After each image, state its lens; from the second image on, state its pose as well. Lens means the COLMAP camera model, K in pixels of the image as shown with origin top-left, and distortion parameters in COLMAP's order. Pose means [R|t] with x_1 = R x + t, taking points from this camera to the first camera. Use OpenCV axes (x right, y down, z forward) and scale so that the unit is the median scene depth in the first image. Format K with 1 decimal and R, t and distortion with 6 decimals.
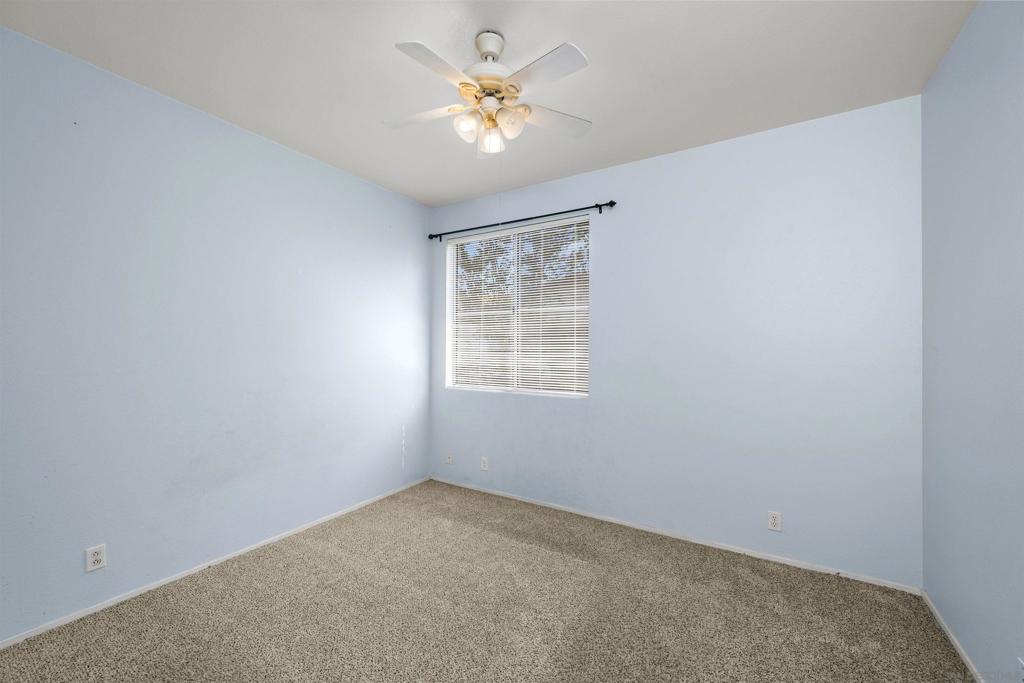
lens RADIAL K [[408.4, 0, 507.7], [0, 408.4, 345.3], [0, 0, 1]] dist [0.000200, -0.000058]
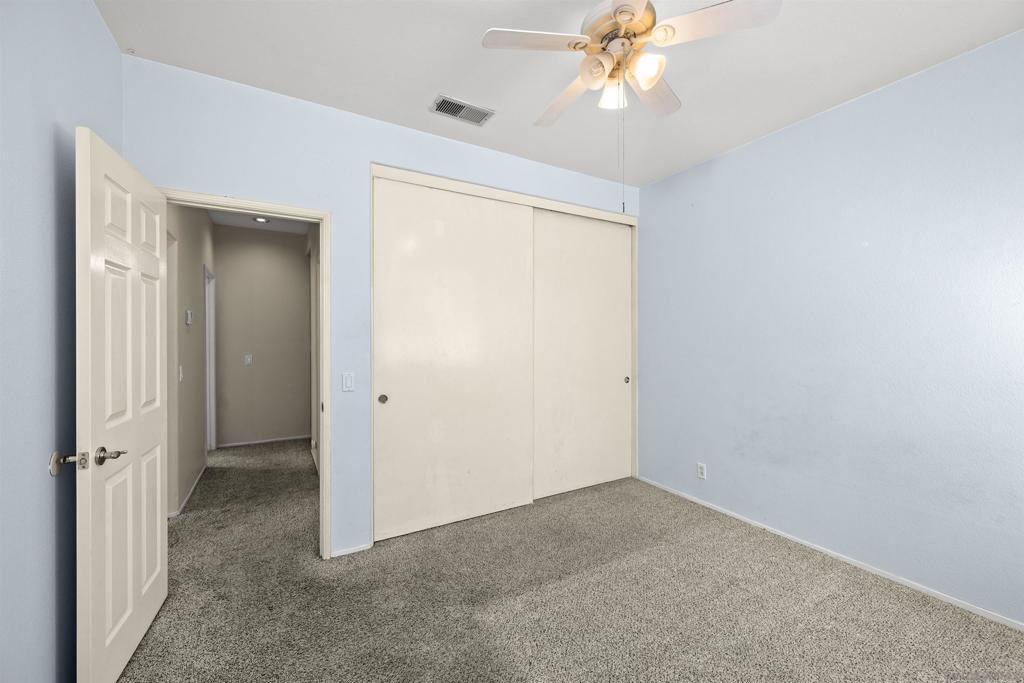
lens RADIAL K [[408.4, 0, 507.7], [0, 408.4, 345.3], [0, 0, 1]] dist [0.000200, -0.000058]
pose [[-0.483691, 0.011111, -0.875168, 0.736900], [0.003782, 0.999937, 0.010605, 0.010587], [0.875230, 0.001820, -0.483703, 1.094942]]
